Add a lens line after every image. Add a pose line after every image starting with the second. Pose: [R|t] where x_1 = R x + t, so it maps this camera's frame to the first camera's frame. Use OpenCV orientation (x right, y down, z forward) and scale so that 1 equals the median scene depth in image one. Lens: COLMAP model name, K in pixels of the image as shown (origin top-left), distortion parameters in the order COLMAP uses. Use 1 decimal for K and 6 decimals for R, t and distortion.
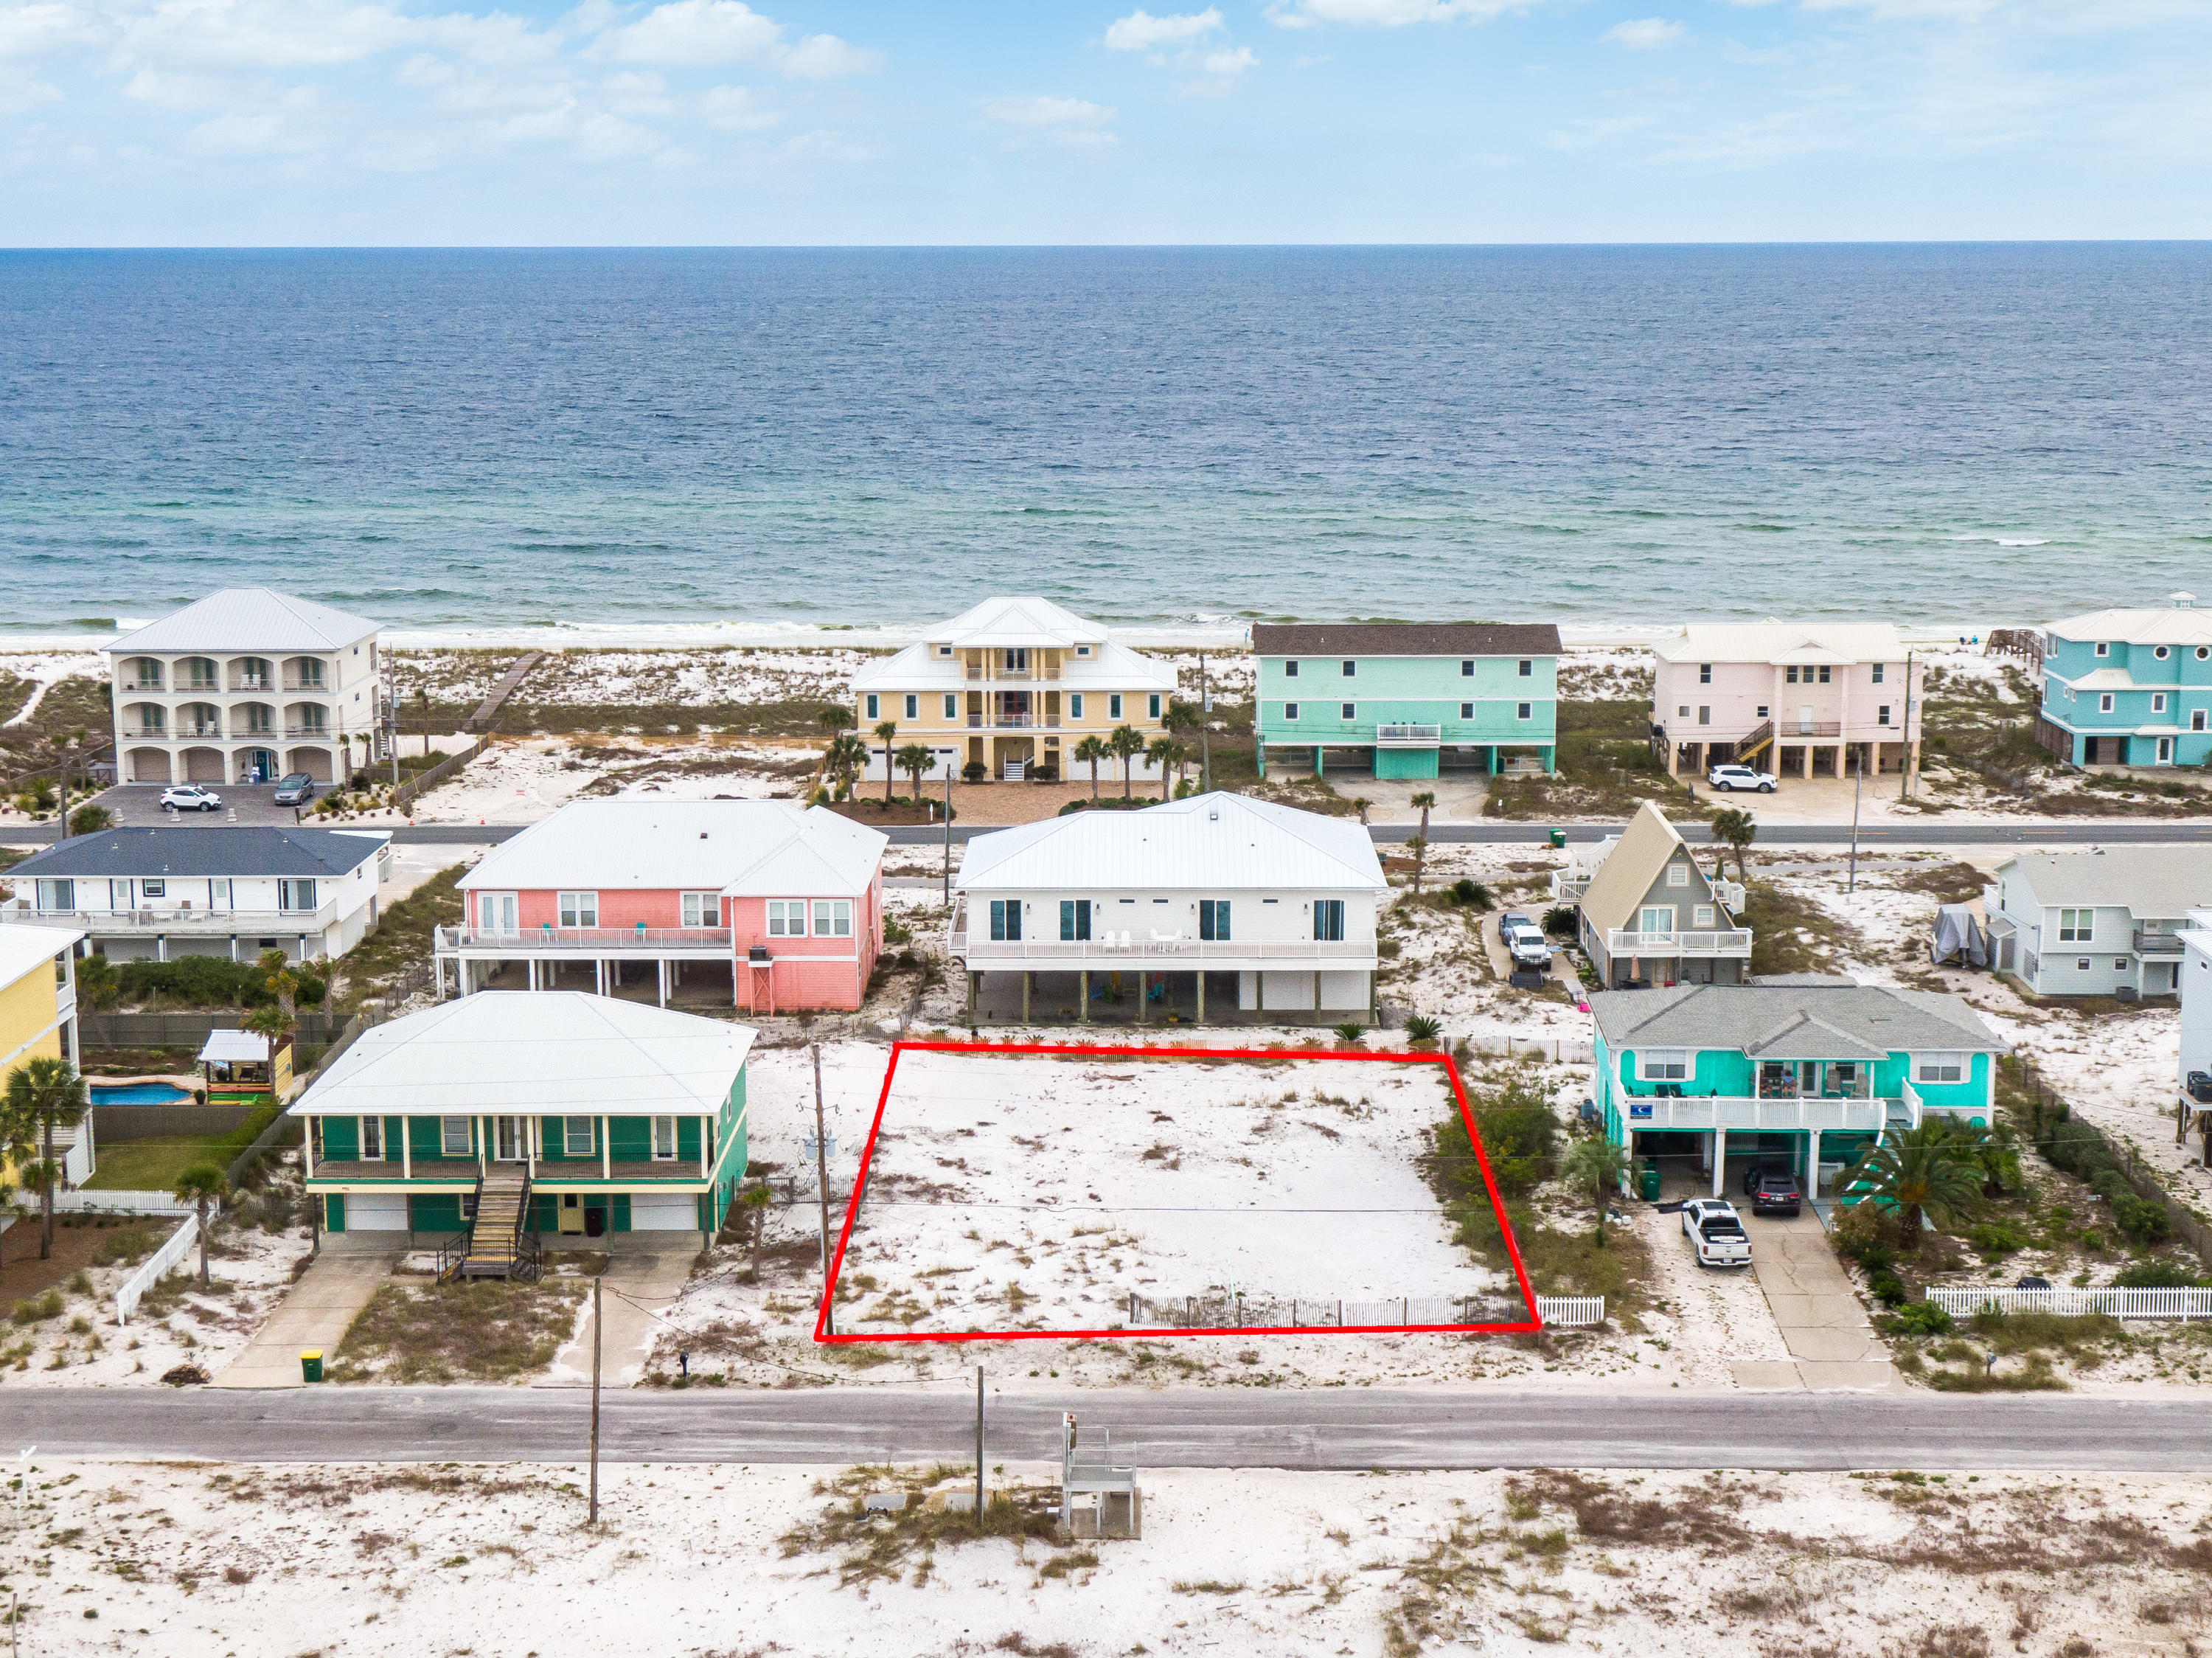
lens RADIAL K [[3212.5, 0, 1106.0], [0, 3212.5, 829.0], [0, 0, 1]] dist [0.073283, -0.069187]
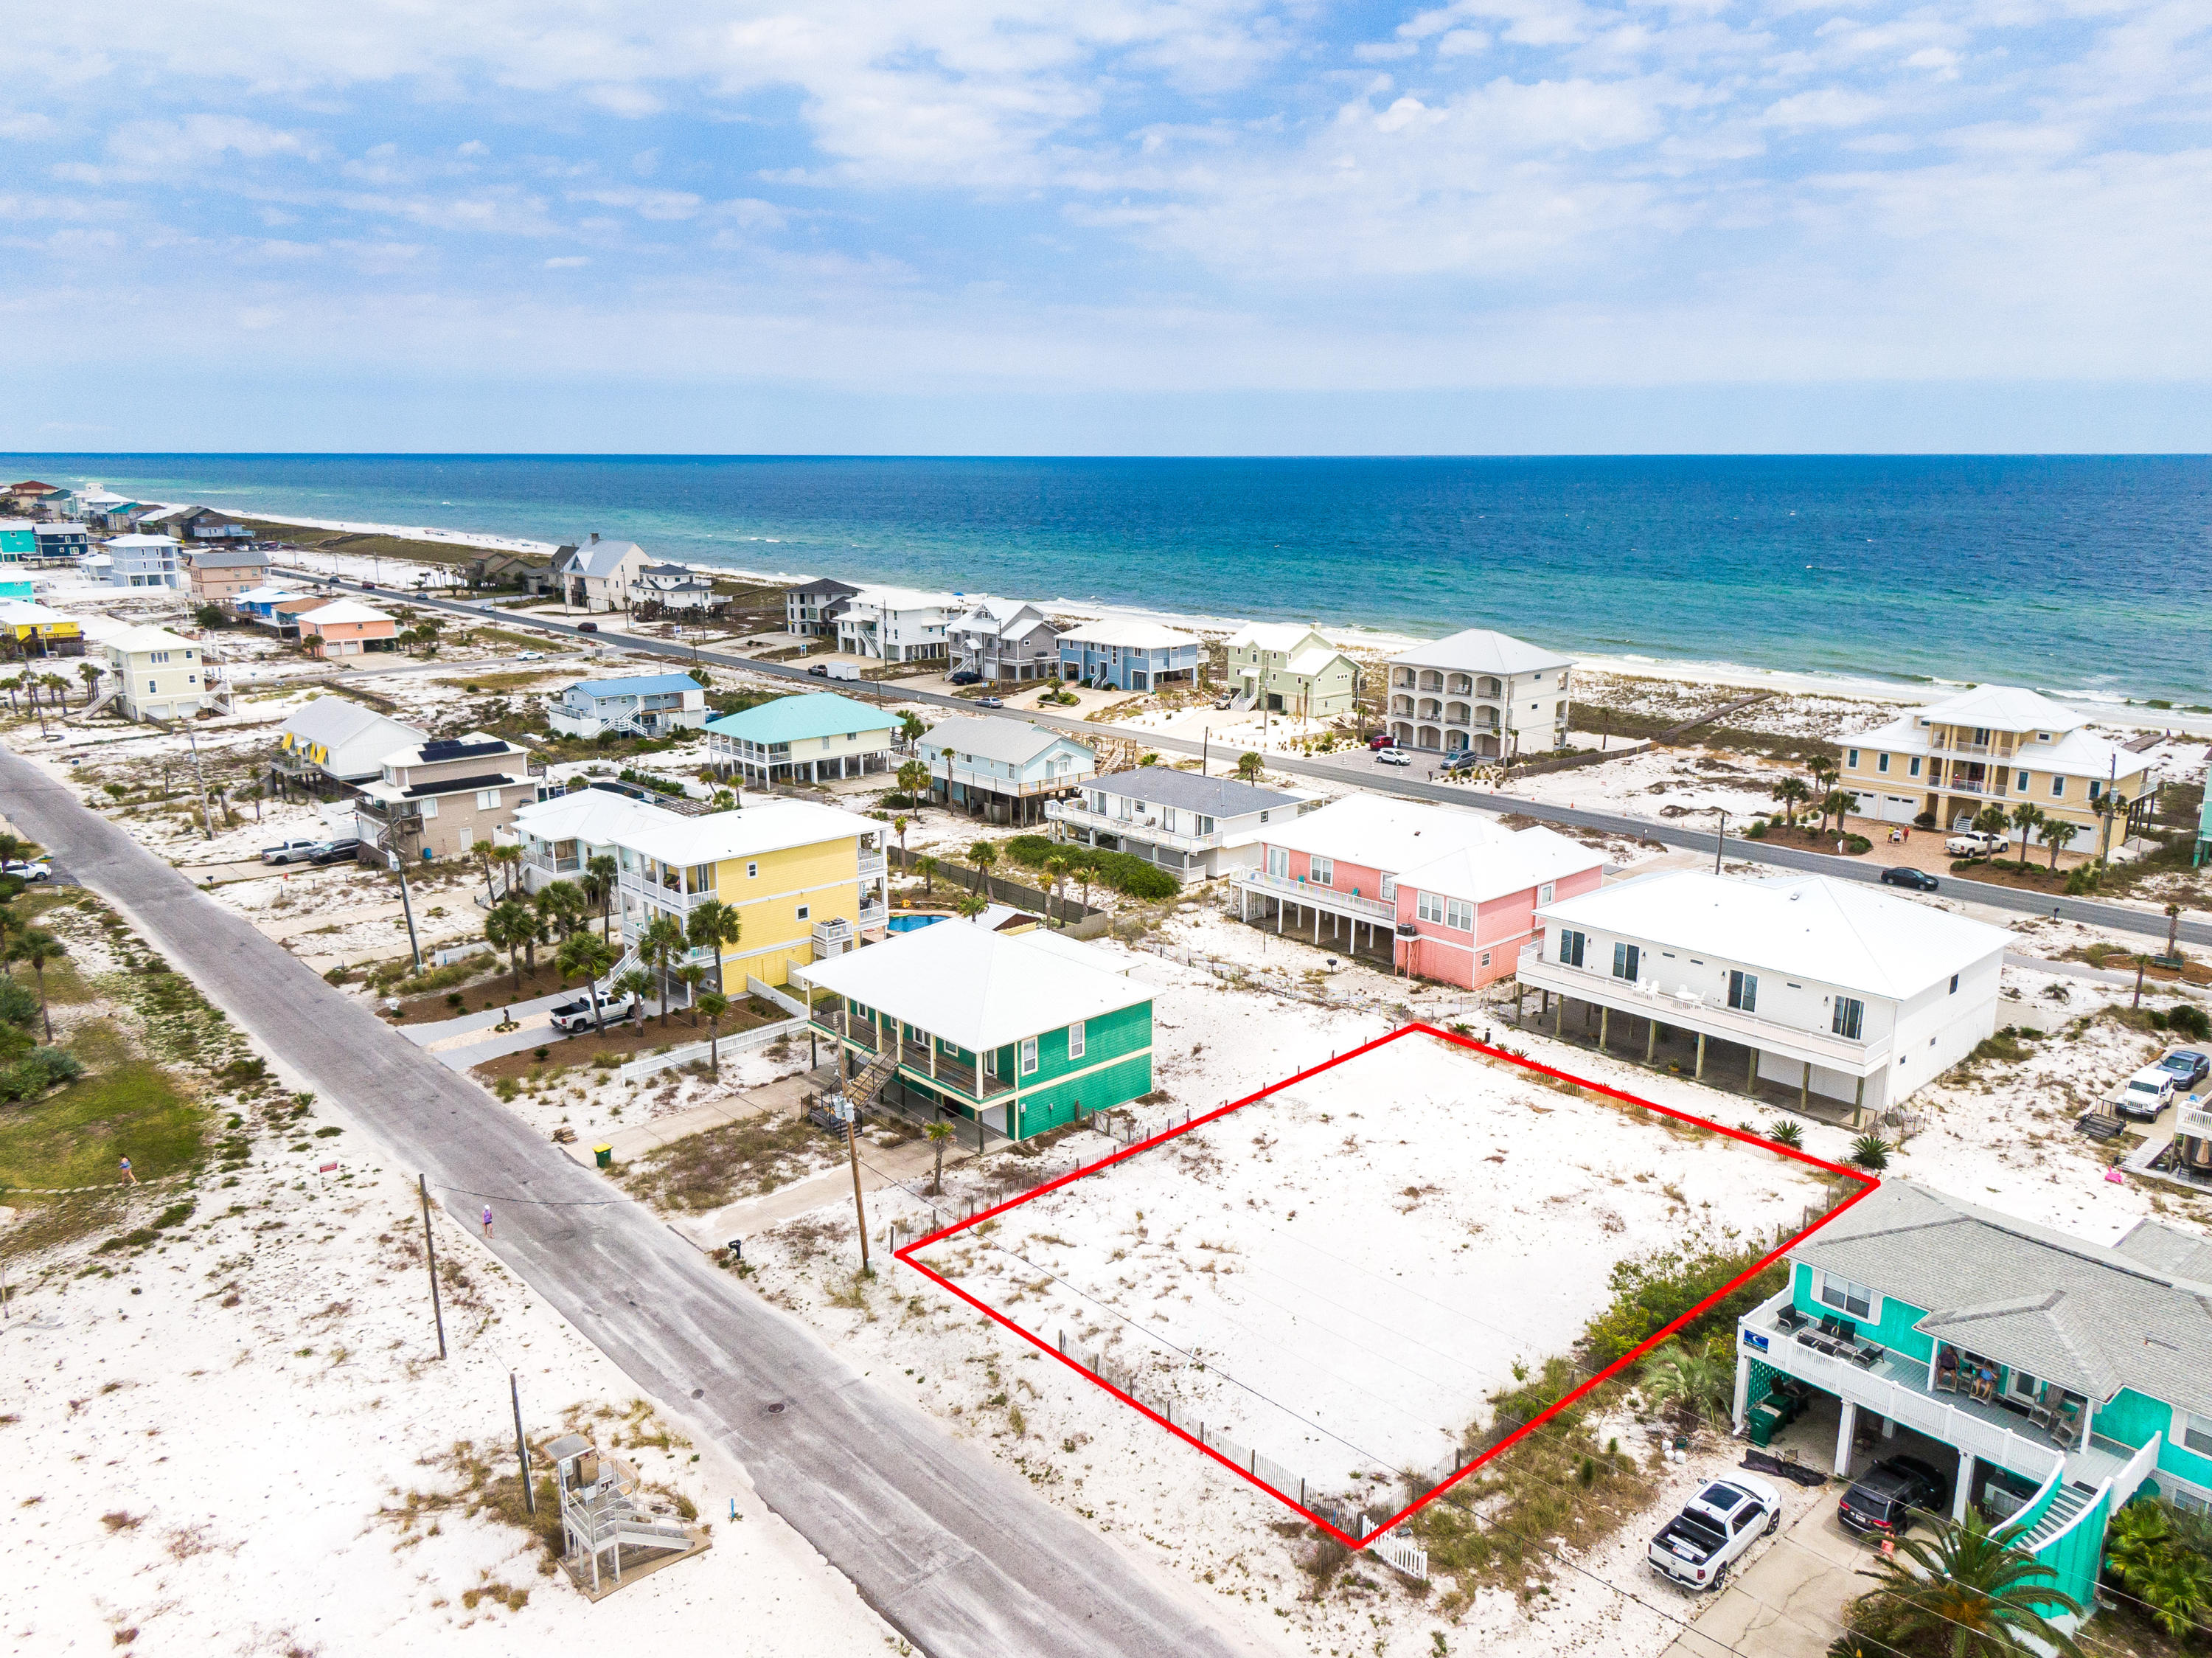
lens RADIAL K [[1595.0, 0, 1106.0], [0, 1595.0, 829.0], [0, 0, 1]] dist [0.058401, -0.095849]
pose [[0.685964, 0.169726, -0.707564, 0.344312], [-0.134210, 0.985244, 0.106221, -0.071368], [0.715151, 0.022099, 0.698620, 0.609708]]
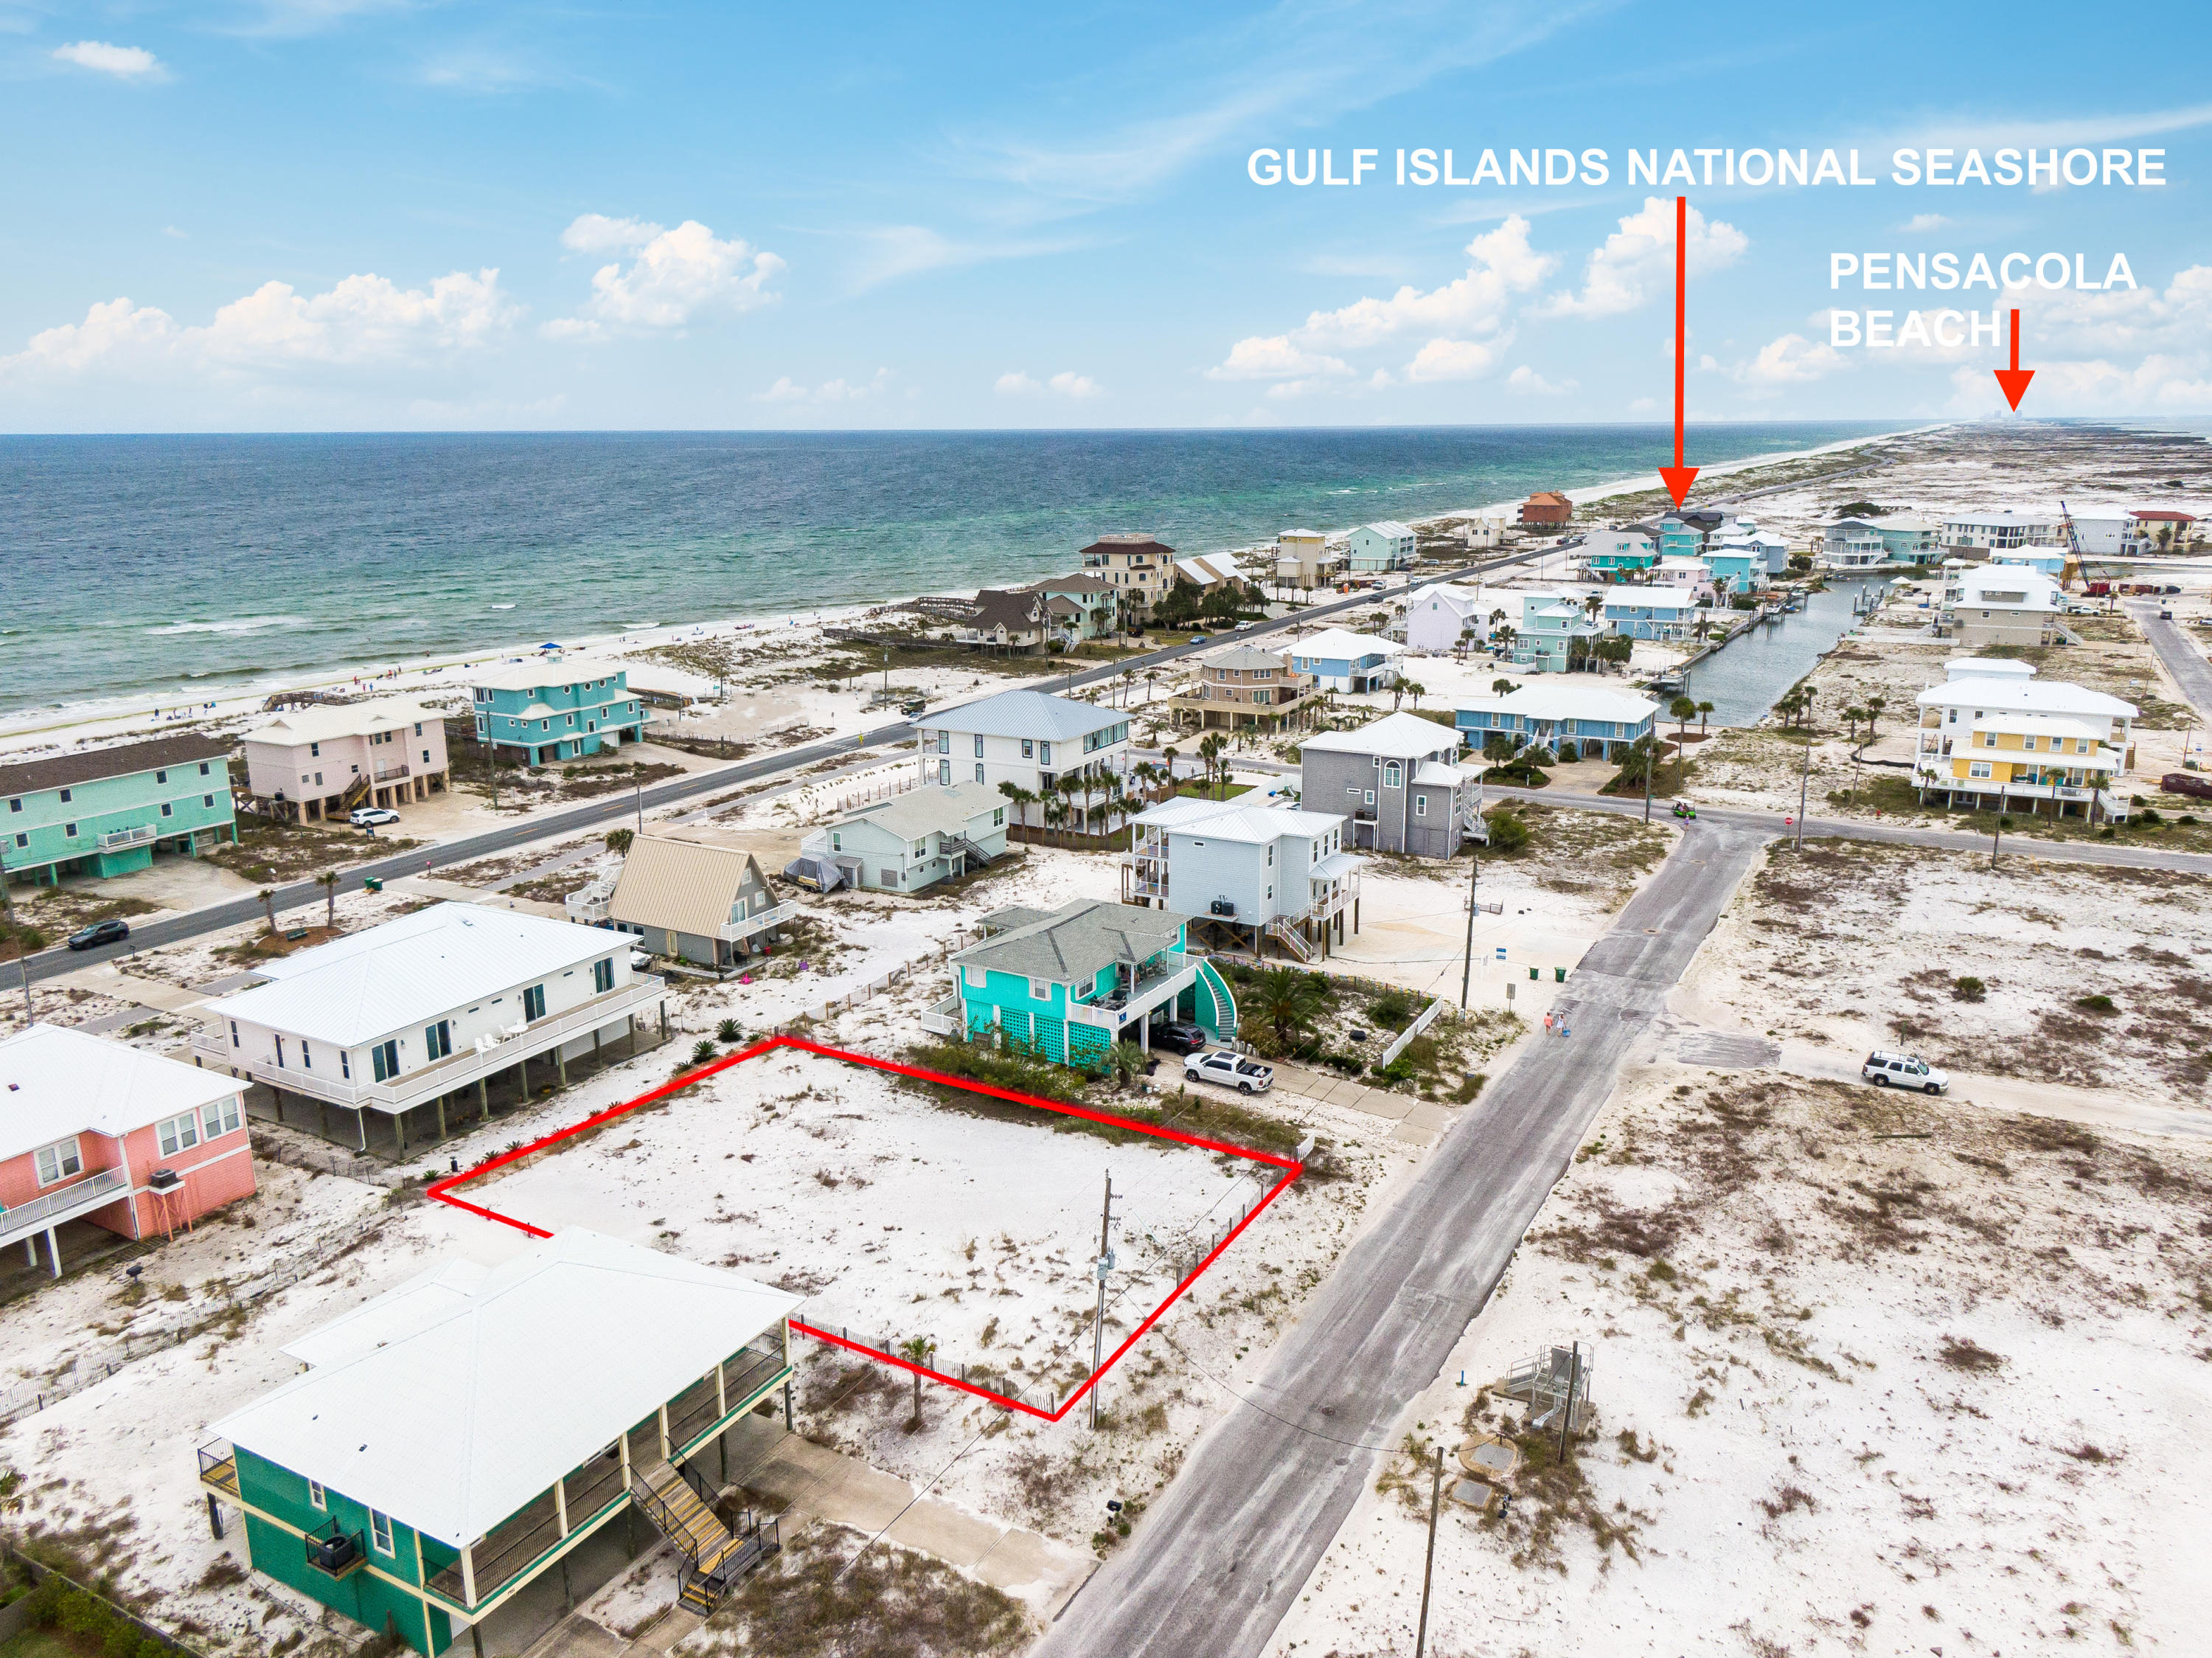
lens RADIAL K [[1610.6, 0, 1115.5], [0, 1610.6, 825.8], [0, 0, 1]] dist [0.051300, -0.069090]
pose [[0.469419, -0.214845, 0.856439, -0.494116], [0.166139, 0.974113, 0.153303, -0.124581], [-0.867204, 0.070324, 0.492962, 0.656898]]
